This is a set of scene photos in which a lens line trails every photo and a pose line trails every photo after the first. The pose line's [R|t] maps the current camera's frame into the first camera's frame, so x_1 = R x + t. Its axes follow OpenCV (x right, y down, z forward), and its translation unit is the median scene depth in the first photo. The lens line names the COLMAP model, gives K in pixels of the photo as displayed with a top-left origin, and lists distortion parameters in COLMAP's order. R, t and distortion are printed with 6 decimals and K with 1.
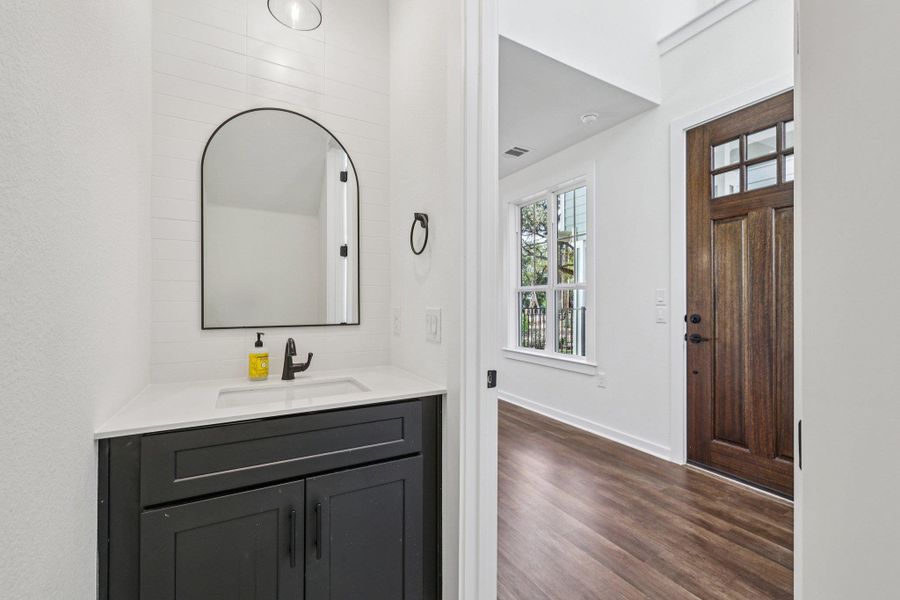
lens RADIAL K [[378.1, 0, 450.7], [0, 378.1, 300.1], [0, 0, 1]] dist [-0.003638, 0.000921]
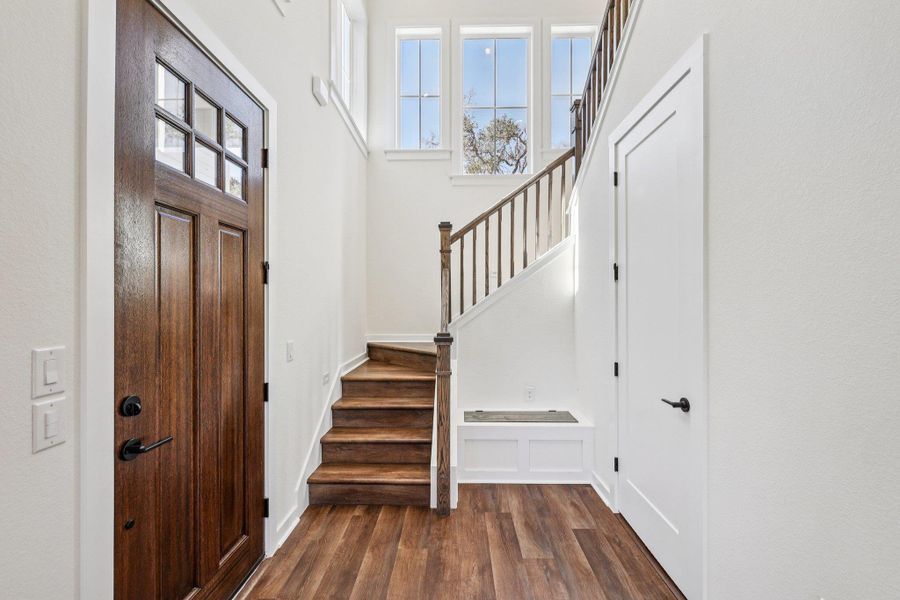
lens RADIAL K [[378.1, 0, 448.9], [0, 378.1, 301.9], [0, 0, 1]] dist [-0.003638, 0.000921]
pose [[-0.867261, 0.001322, 0.497852, 0.093985], [-0.005022, 0.999922, -0.011405, -0.073760], [-0.497829, -0.012392, -0.867187, 1.232714]]
